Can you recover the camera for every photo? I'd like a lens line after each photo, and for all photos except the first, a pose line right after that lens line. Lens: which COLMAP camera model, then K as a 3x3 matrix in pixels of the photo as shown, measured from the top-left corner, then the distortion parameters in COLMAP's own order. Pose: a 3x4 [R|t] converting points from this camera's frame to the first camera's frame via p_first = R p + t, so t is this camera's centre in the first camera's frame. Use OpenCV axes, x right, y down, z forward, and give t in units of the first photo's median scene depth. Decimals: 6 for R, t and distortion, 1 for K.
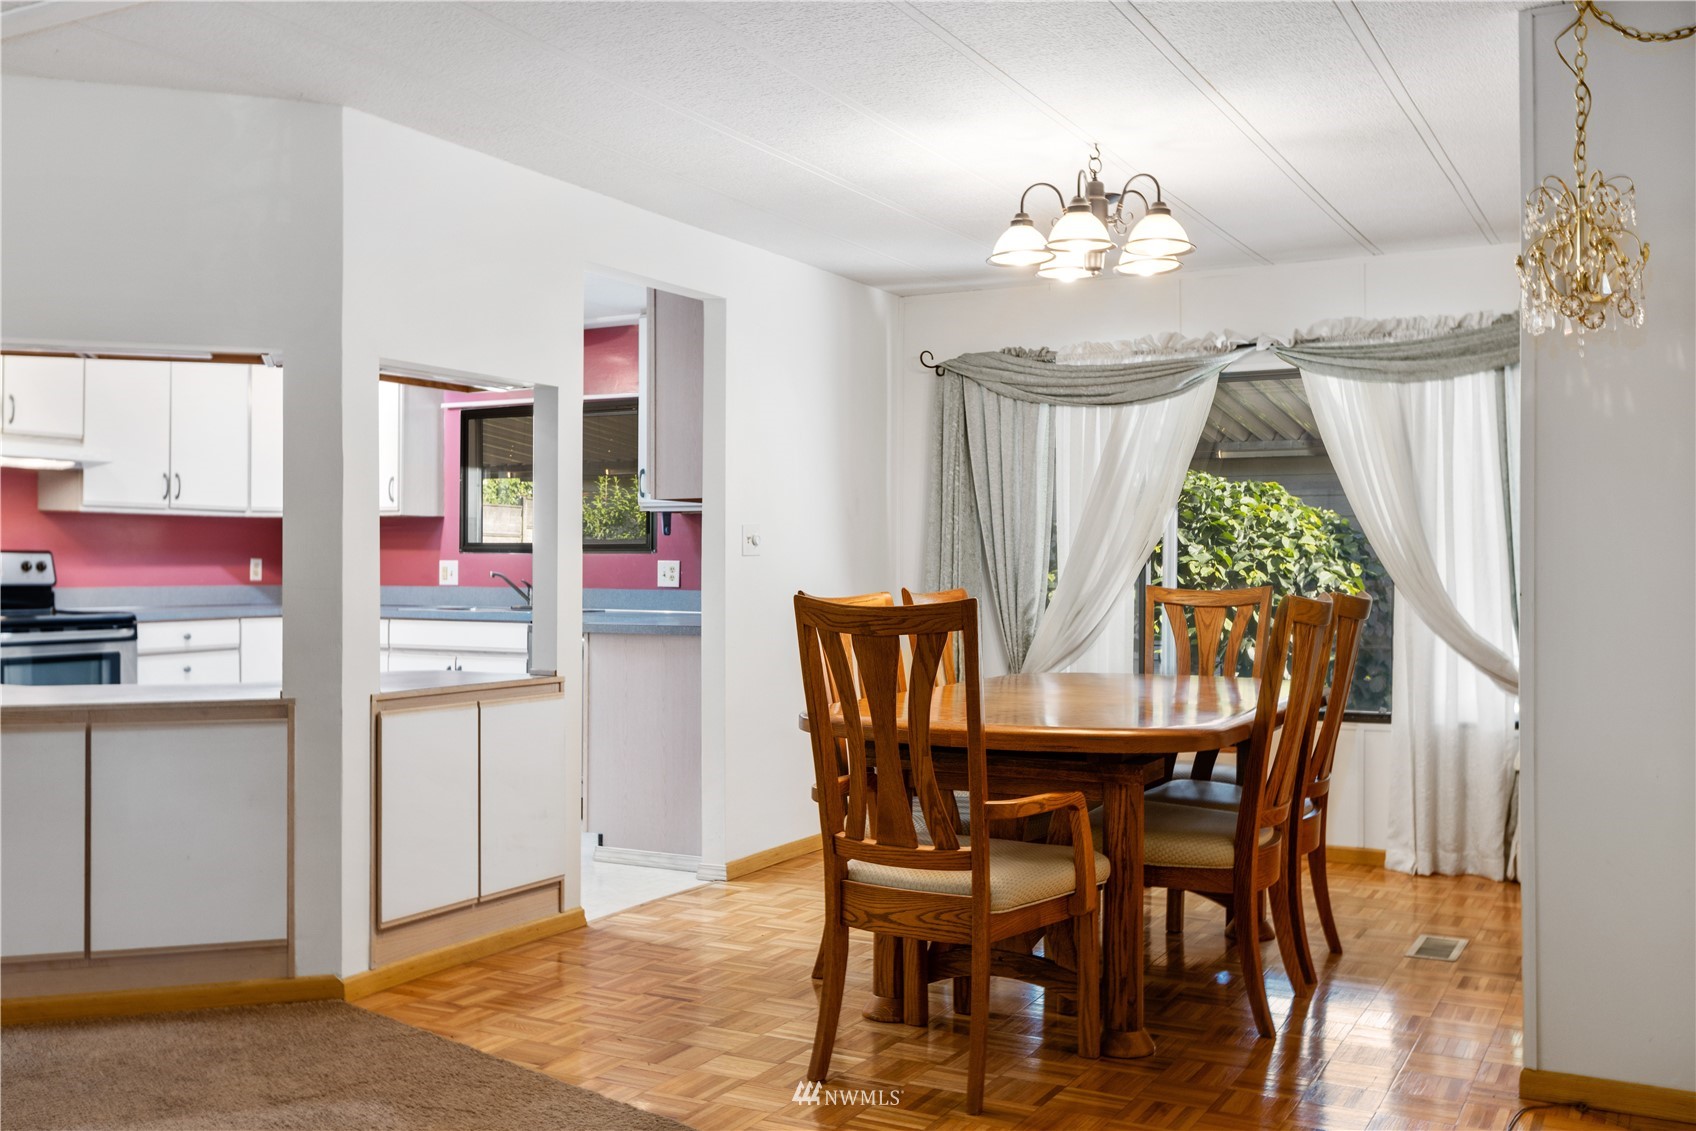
lens RADIAL K [[1570.7, 0, 848.0], [0, 1570.7, 565.5], [0, 0, 1]] dist [-0.002325, -0.003432]
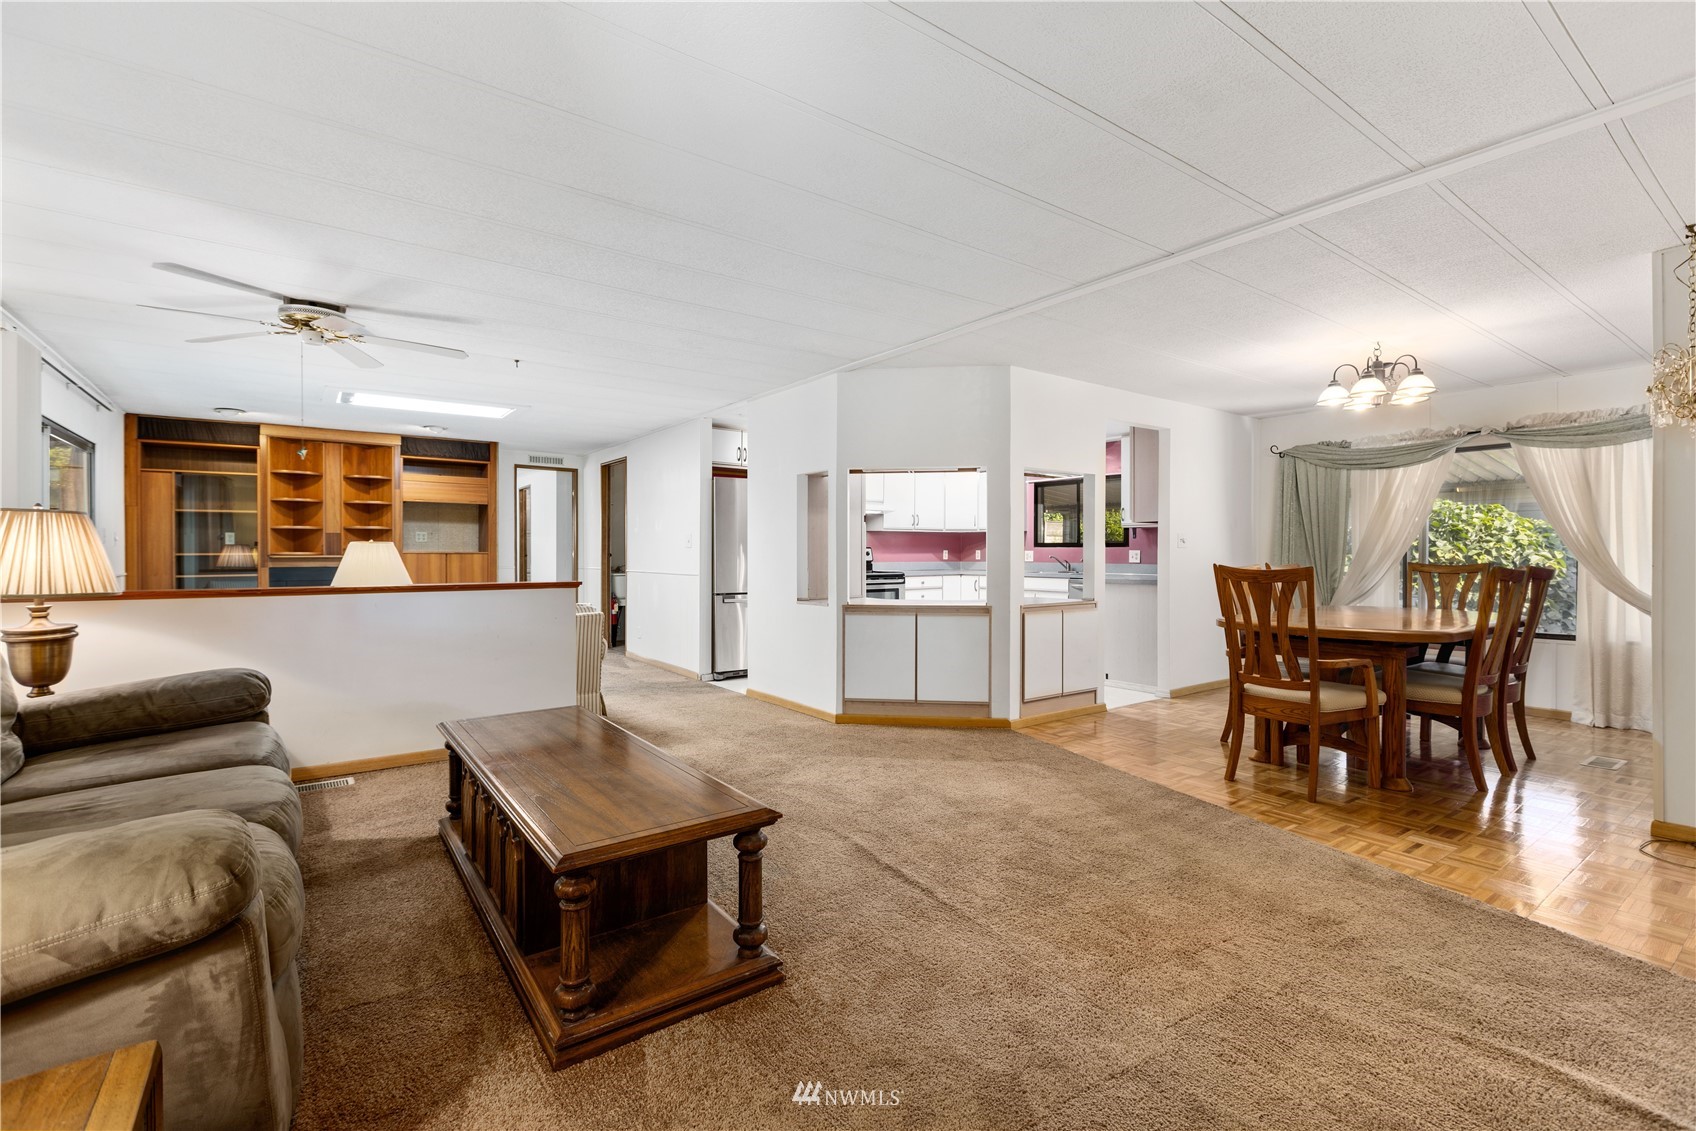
lens RADIAL K [[755.0, 0, 852.1], [0, 755.0, 557.5], [0, 0, 1]] dist [-0.000945, 0.000007]
pose [[0.901985, 0.000403, -0.431767, -0.027095], [0.001785, 0.999988, 0.004662, 0.001657], [0.431764, -0.004976, 0.901973, -0.138950]]
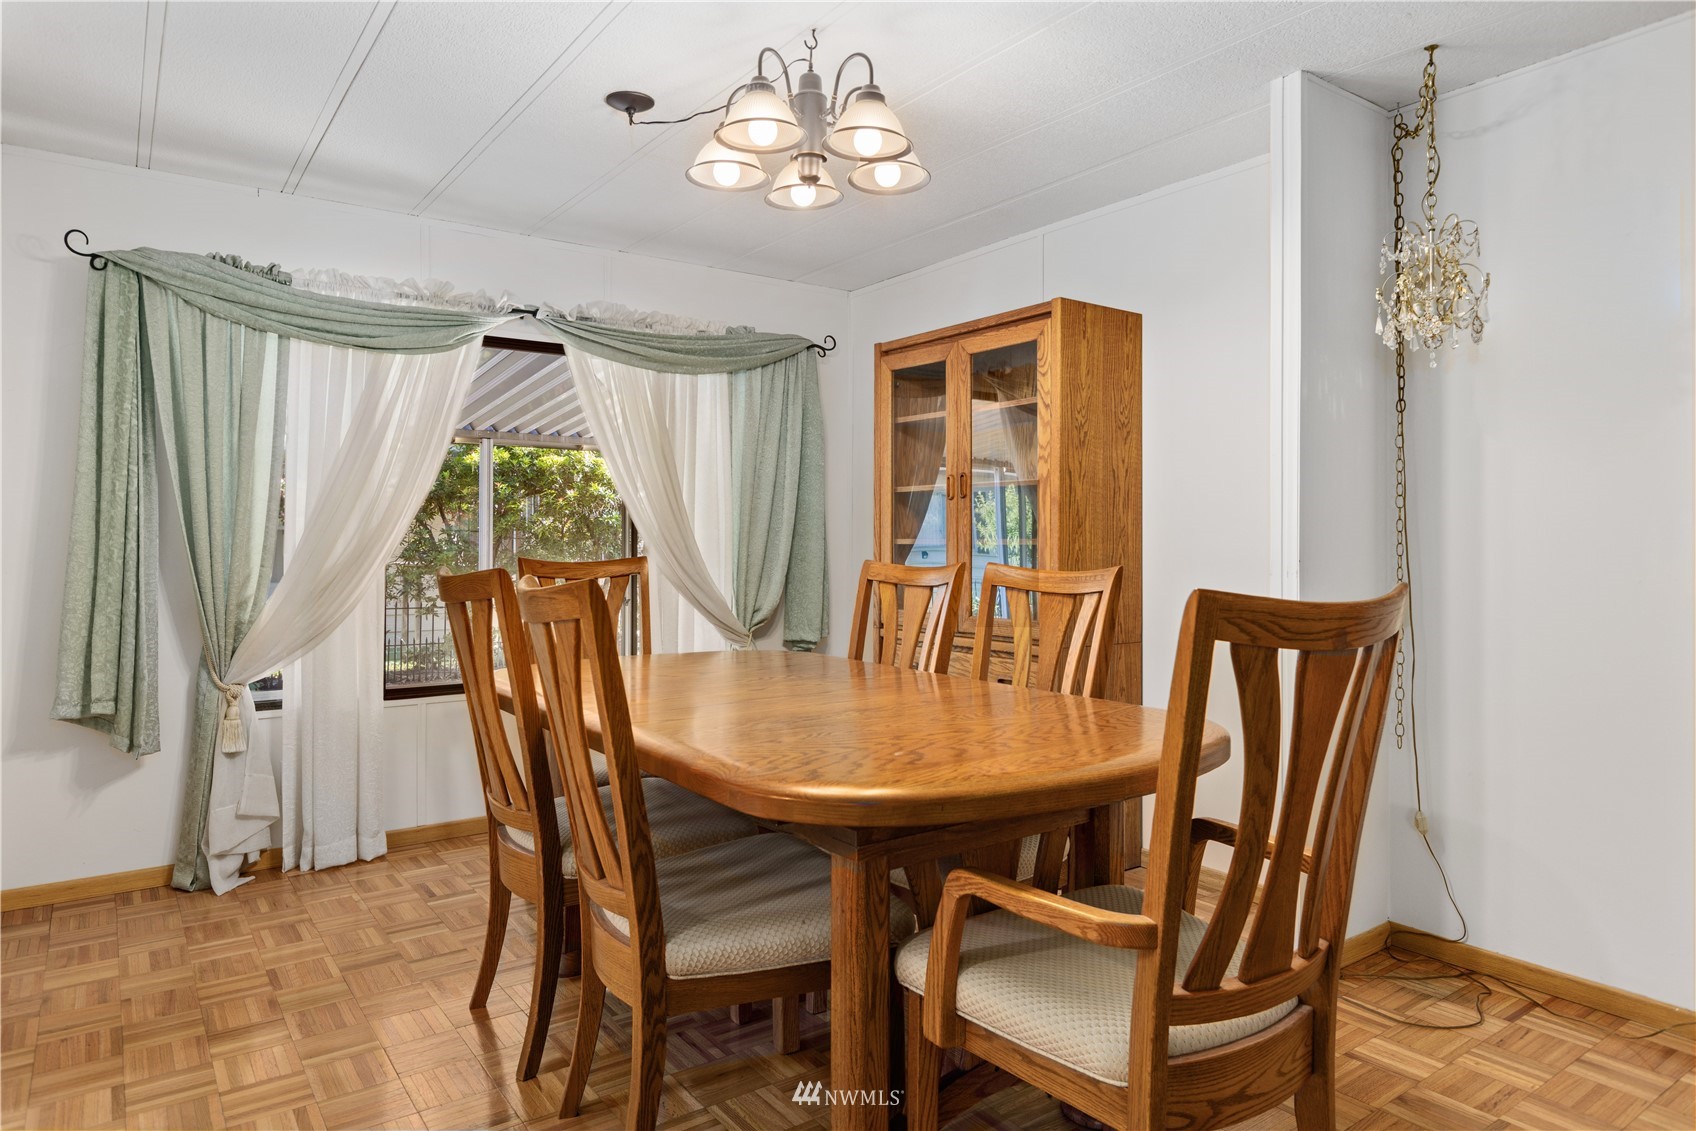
lens RADIAL K [[1020.4, 0, 848.0], [0, 1020.4, 565.5], [0, 0, 1]] dist [-0.001599, -0.000859]
pose [[0.437052, -0.025096, 0.899086, -0.279279], [-0.001473, 0.999589, 0.028617, 0.000589], [-0.899435, -0.013832, 0.436836, 0.636502]]
